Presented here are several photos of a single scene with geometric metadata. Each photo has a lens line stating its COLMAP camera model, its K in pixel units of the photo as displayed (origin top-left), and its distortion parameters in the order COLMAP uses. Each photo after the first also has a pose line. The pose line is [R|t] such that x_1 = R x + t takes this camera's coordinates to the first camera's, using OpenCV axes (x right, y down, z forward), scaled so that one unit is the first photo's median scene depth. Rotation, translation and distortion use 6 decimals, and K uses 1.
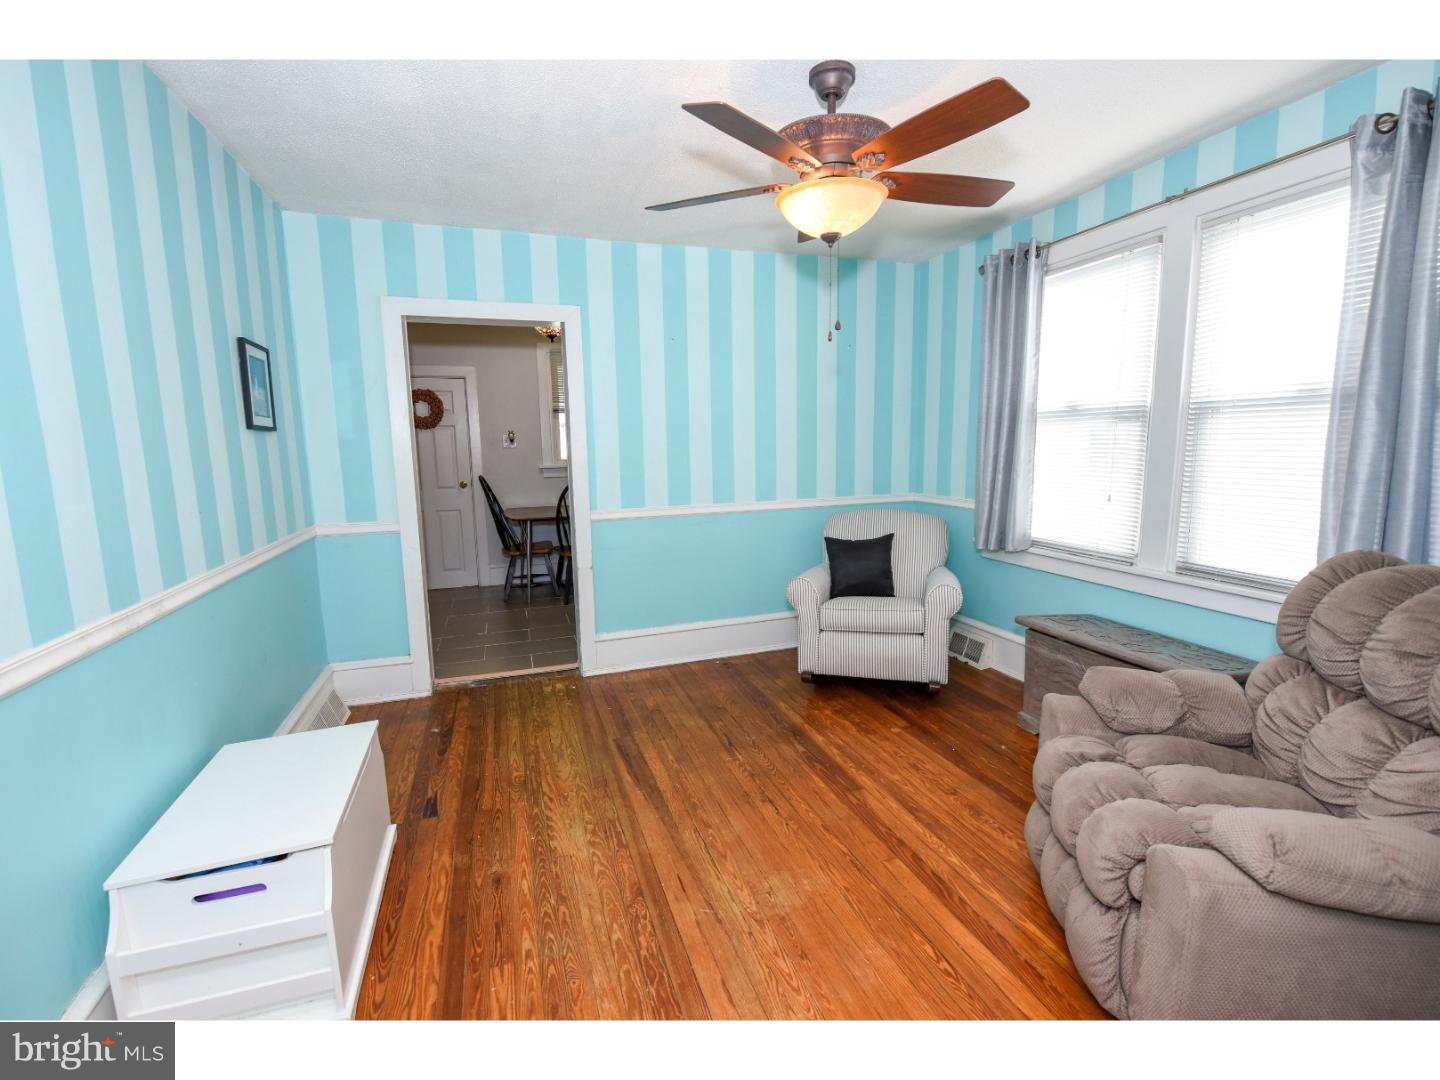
lens RADIAL K [[649.8, 0, 714.3], [0, 649.8, 529.4], [0, 0, 1]] dist [-0.001653, -0.000220]
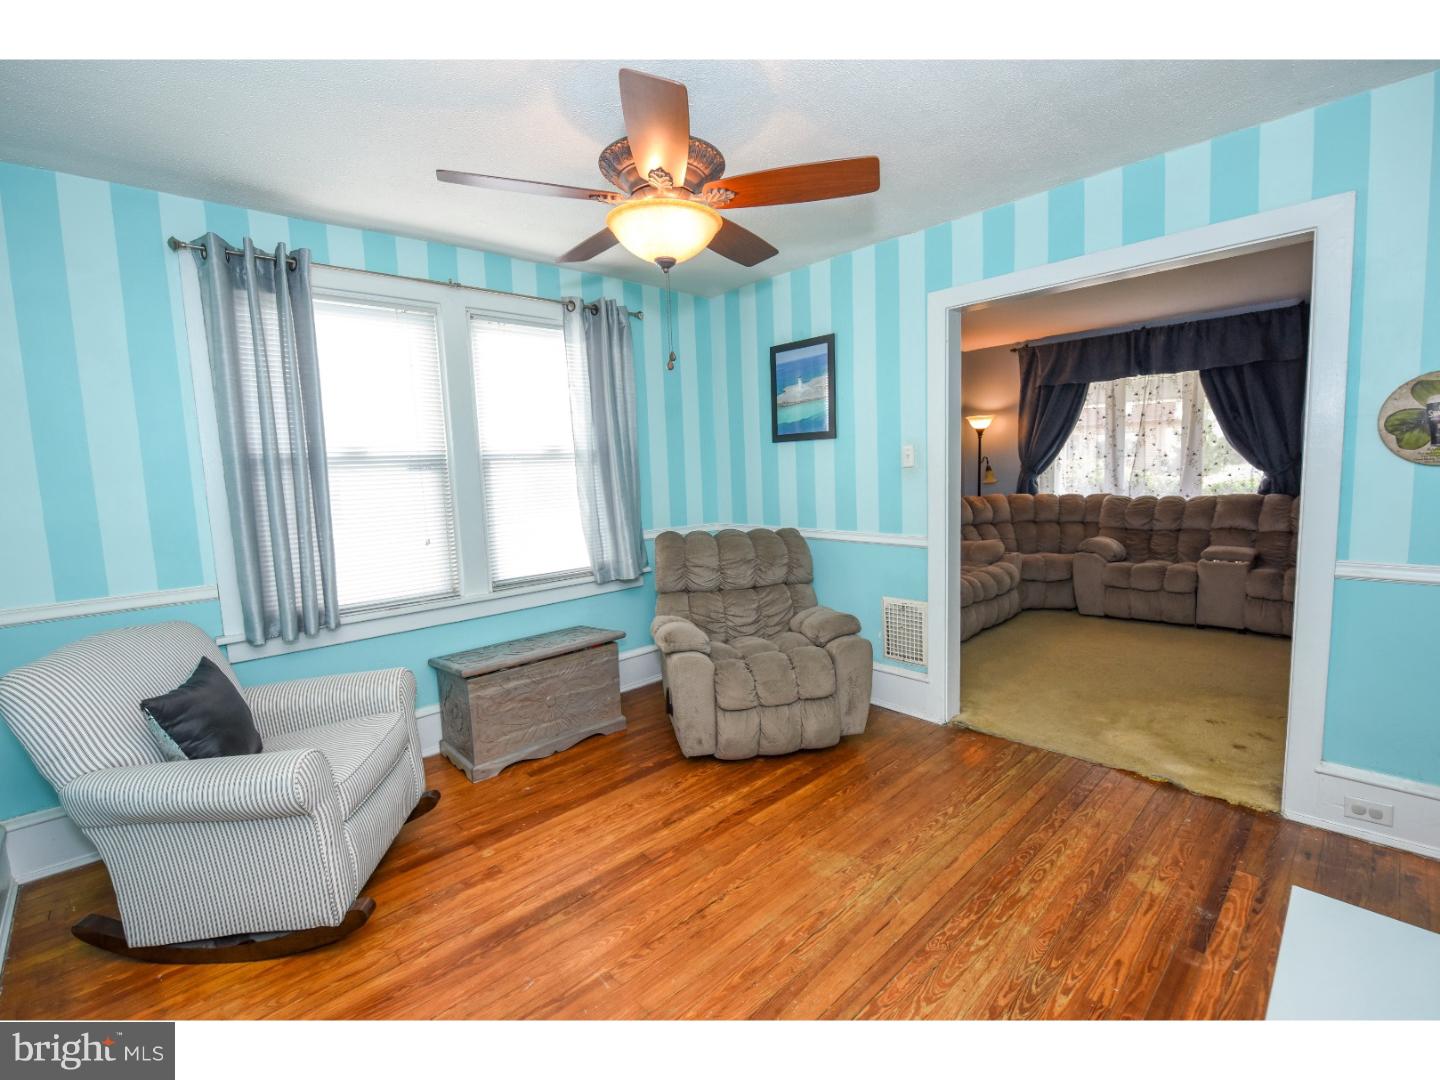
lens RADIAL K [[649.8, 0, 714.3], [0, 649.8, 529.4], [0, 0, 1]] dist [-0.001653, -0.000220]
pose [[-0.418116, -0.054679, 0.906747, -0.694357], [0.165205, 0.976963, 0.135093, -0.174837], [-0.893245, 0.206284, -0.399450, 1.316565]]
